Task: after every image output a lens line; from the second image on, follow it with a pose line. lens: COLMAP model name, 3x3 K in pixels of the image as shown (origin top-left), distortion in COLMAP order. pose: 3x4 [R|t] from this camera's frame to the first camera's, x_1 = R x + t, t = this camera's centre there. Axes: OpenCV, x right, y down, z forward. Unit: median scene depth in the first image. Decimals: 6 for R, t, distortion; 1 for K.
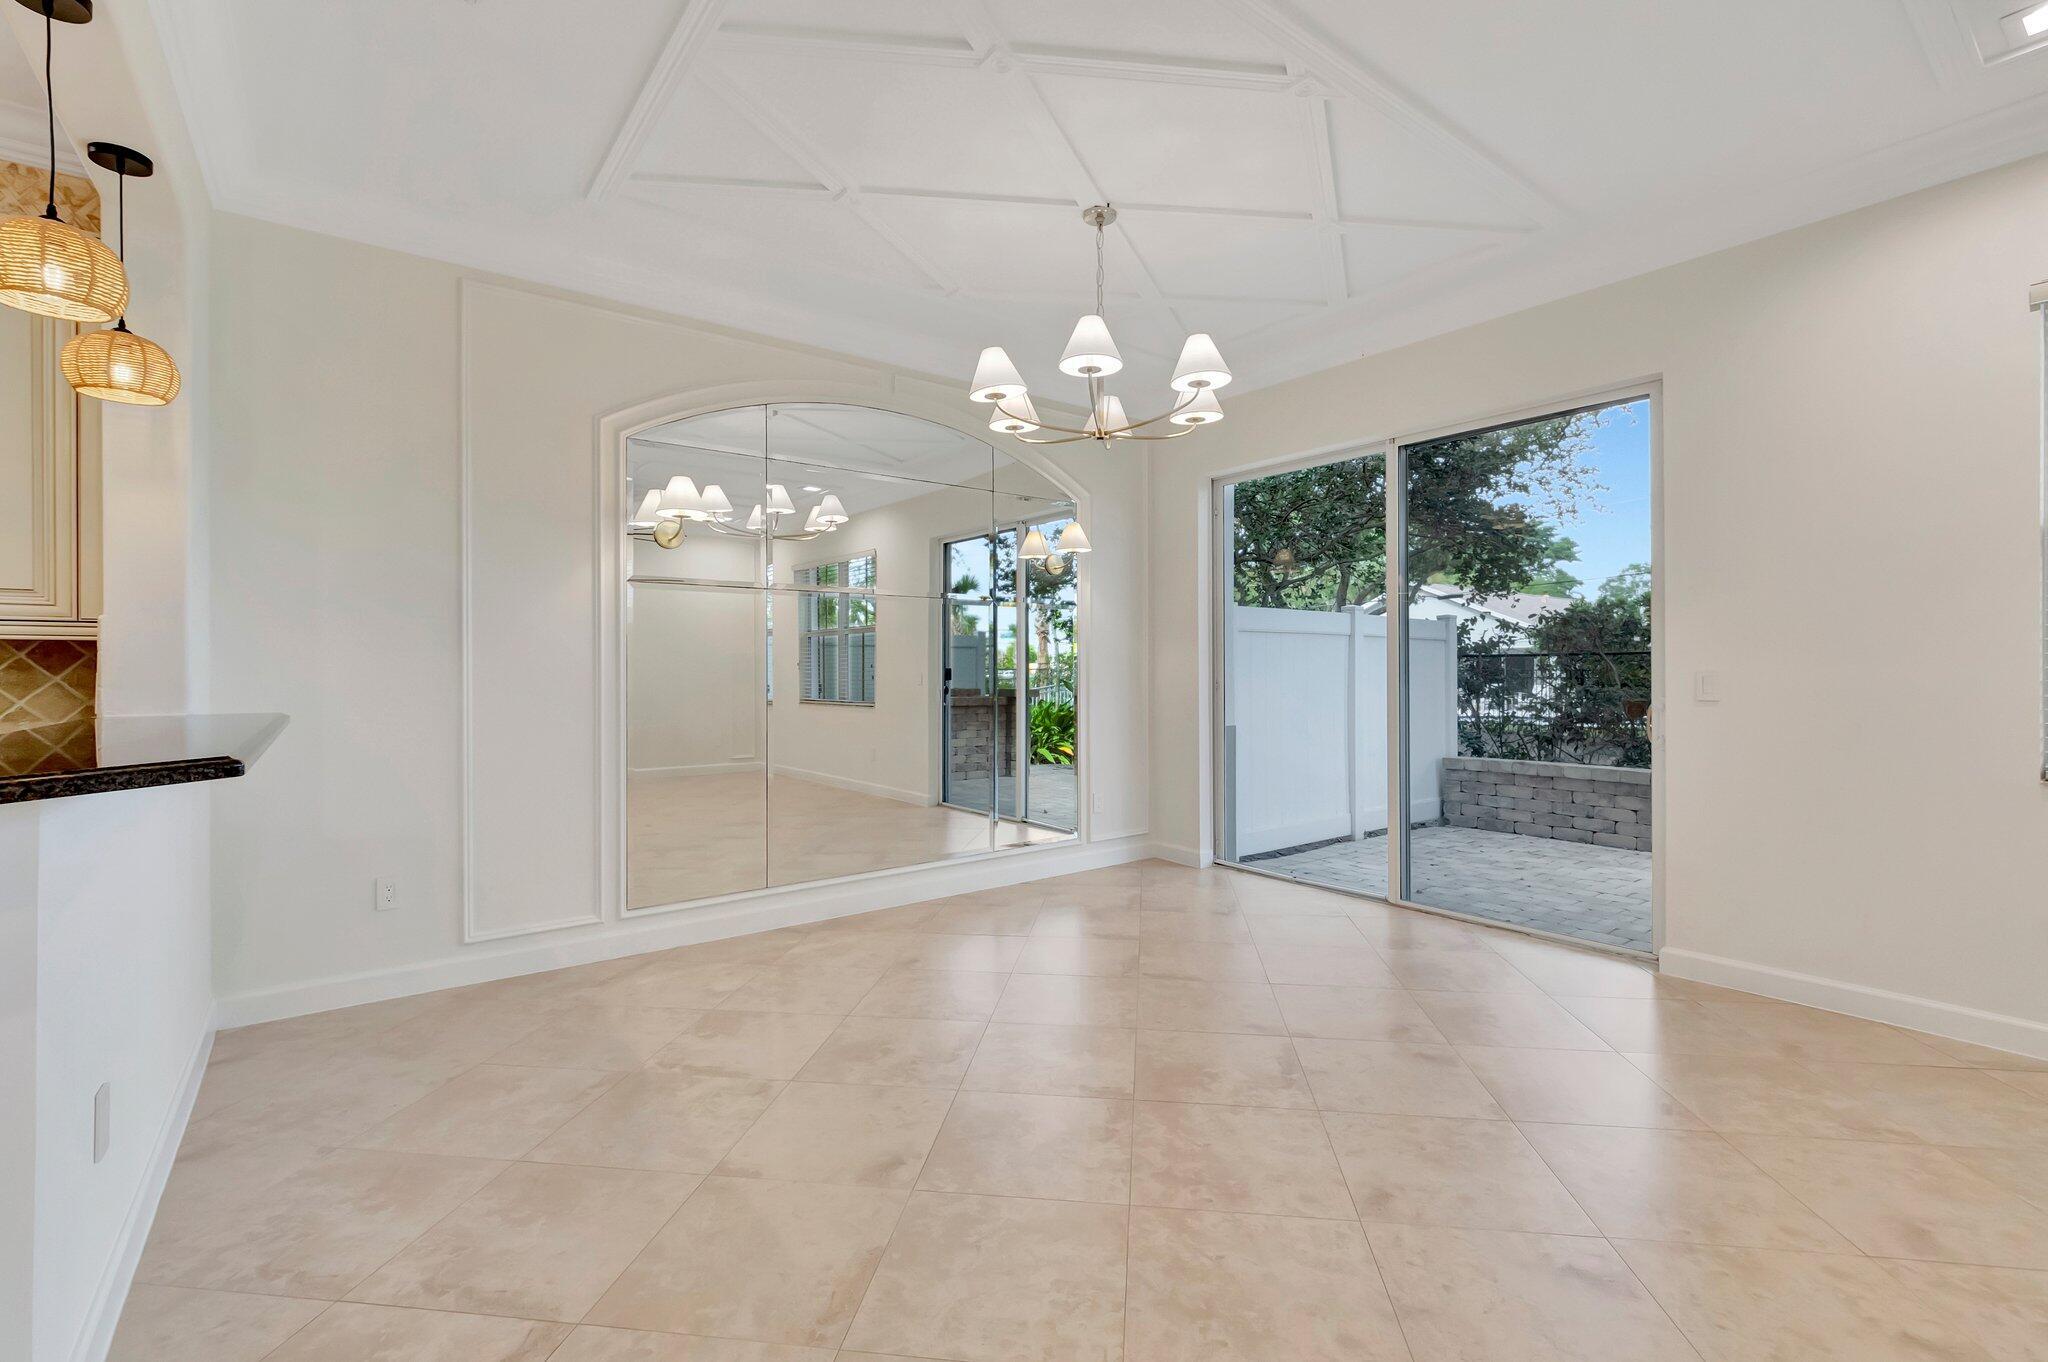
lens RADIAL K [[904.7, 0, 1031.3], [0, 904.7, 656.0], [0, 0, 1]] dist [-0.002917, -0.000609]
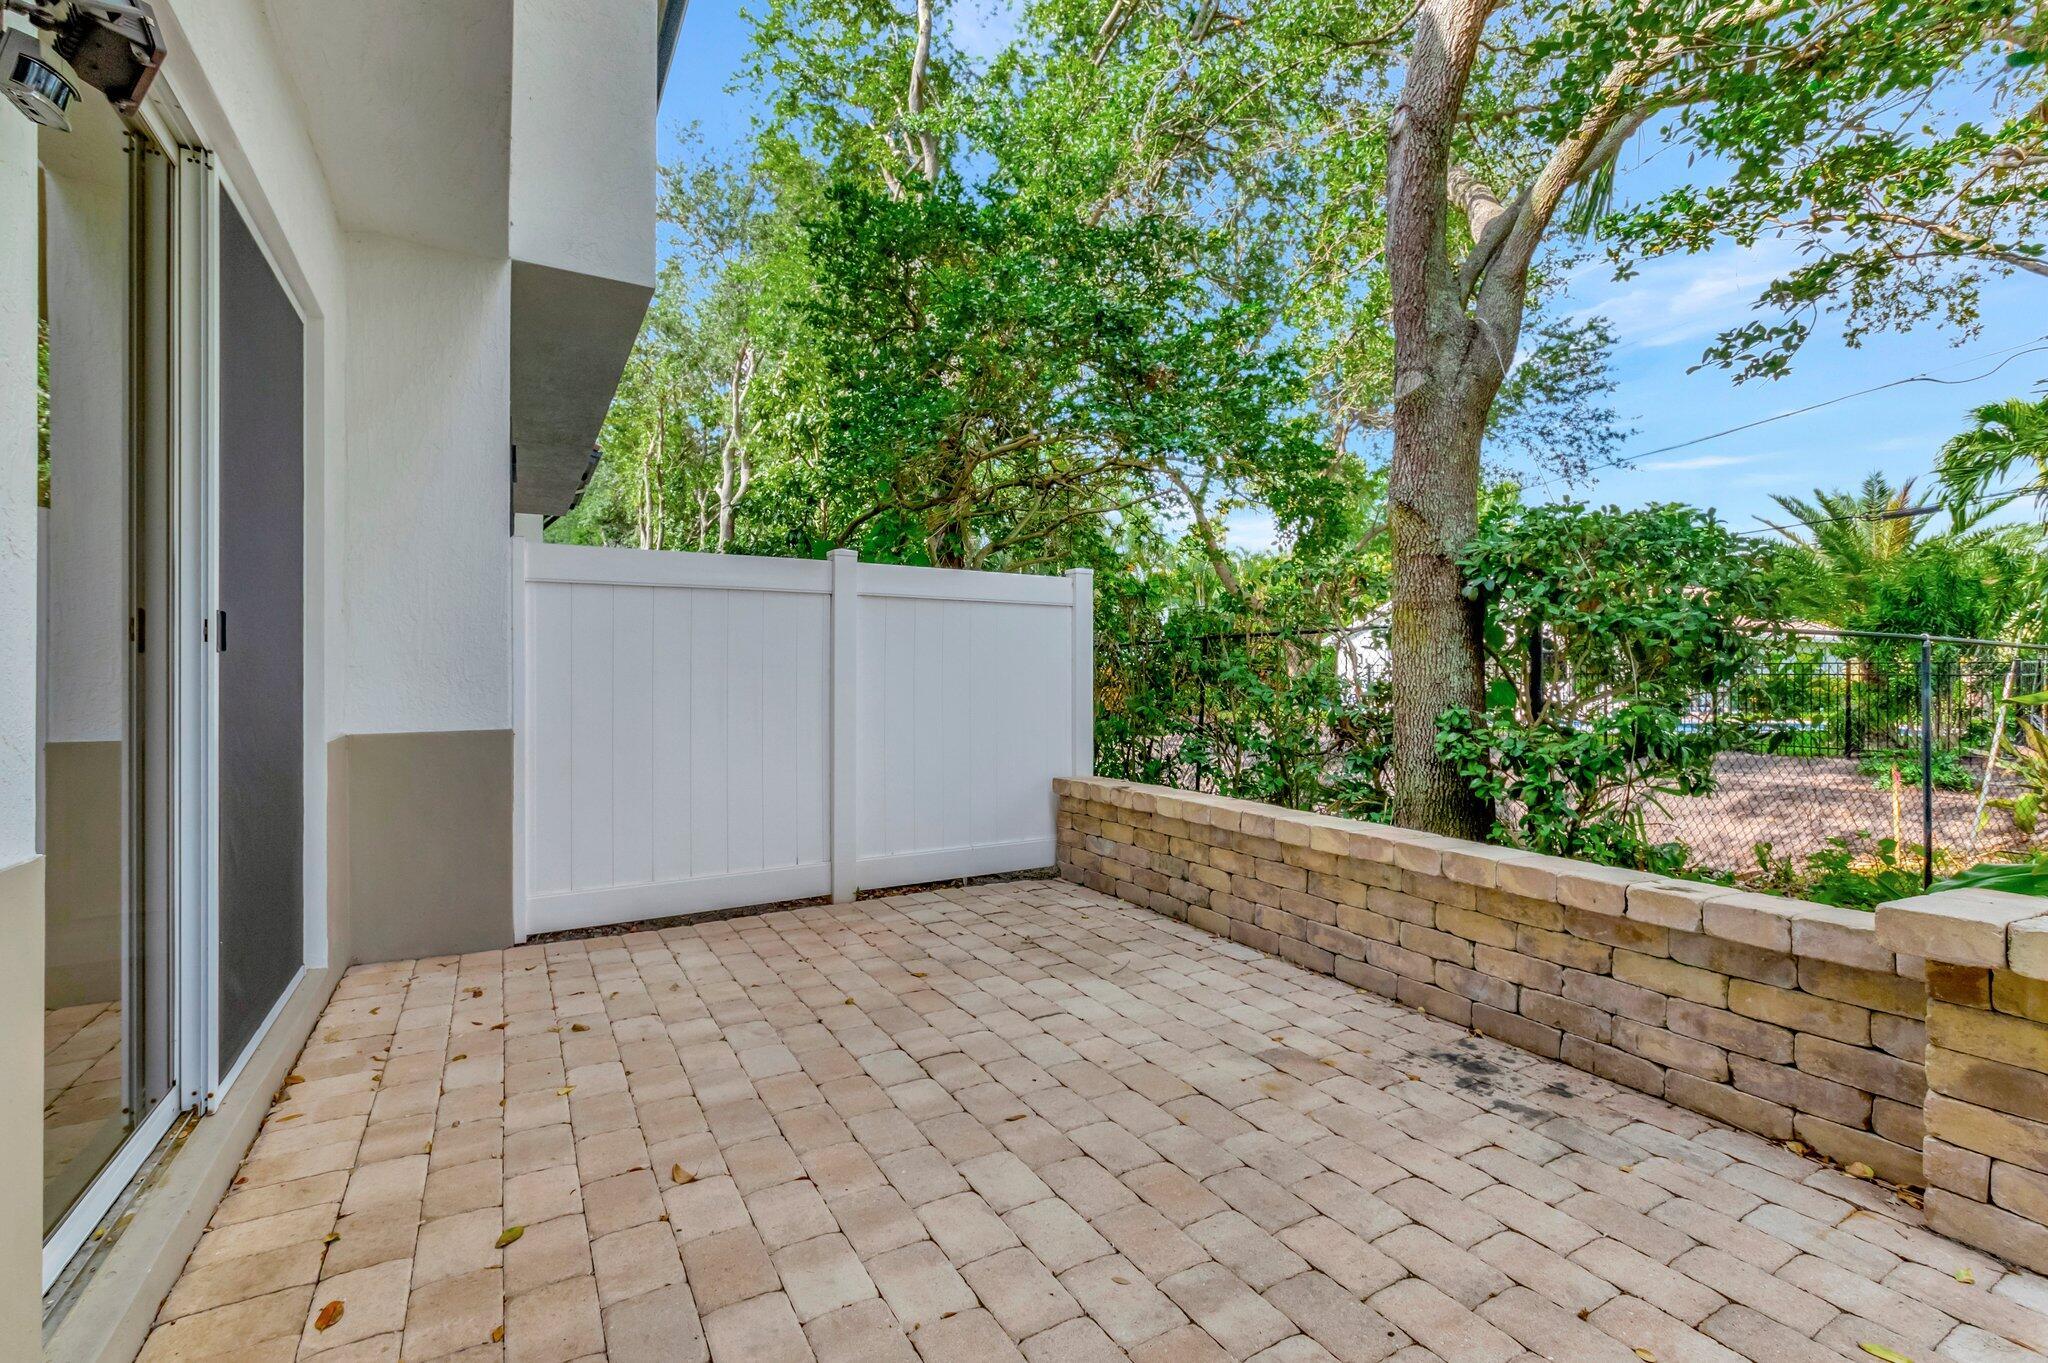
lens RADIAL K [[904.7, 0, 1029.7], [0, 904.7, 678.0], [0, 0, 1]] dist [-0.002917, -0.000609]
pose [[0.992370, -0.001904, -0.123279, 0.524666], [0.004705, 0.999737, 0.022435, 0.021734], [0.123204, -0.022844, 0.992118, 0.327018]]
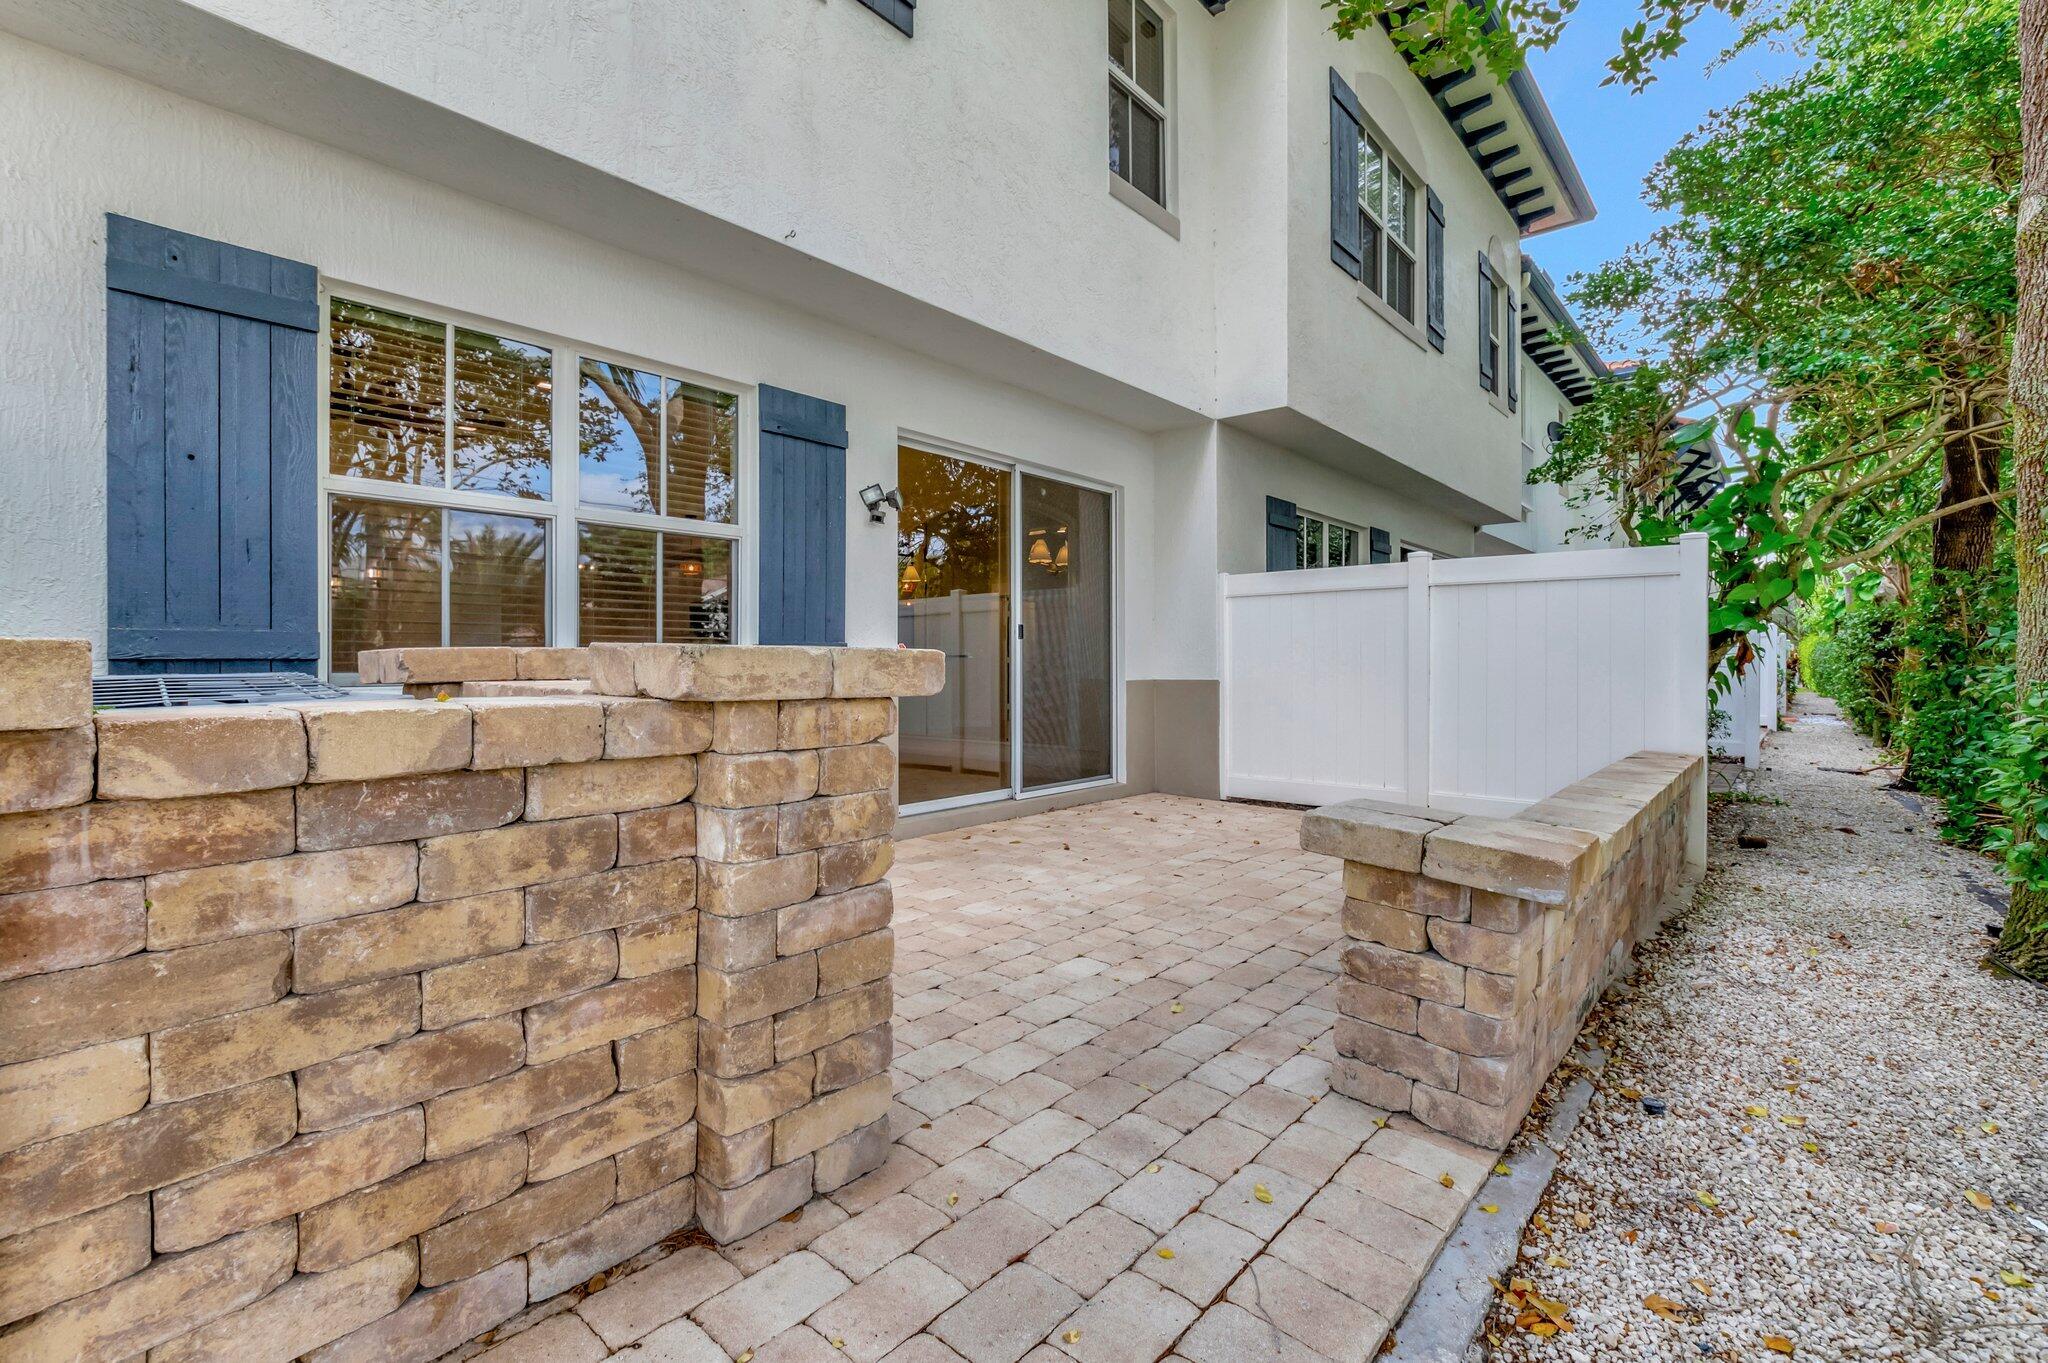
lens RADIAL K [[904.7, 0, 1036.9], [0, 904.7, 673.8], [0, 0, 1]] dist [-0.002917, -0.000609]
pose [[0.209060, 0.006823, -0.977879, 1.023718], [0.013037, 0.999867, 0.009764, 0.042309], [0.977816, -0.014790, 0.208944, 0.420632]]
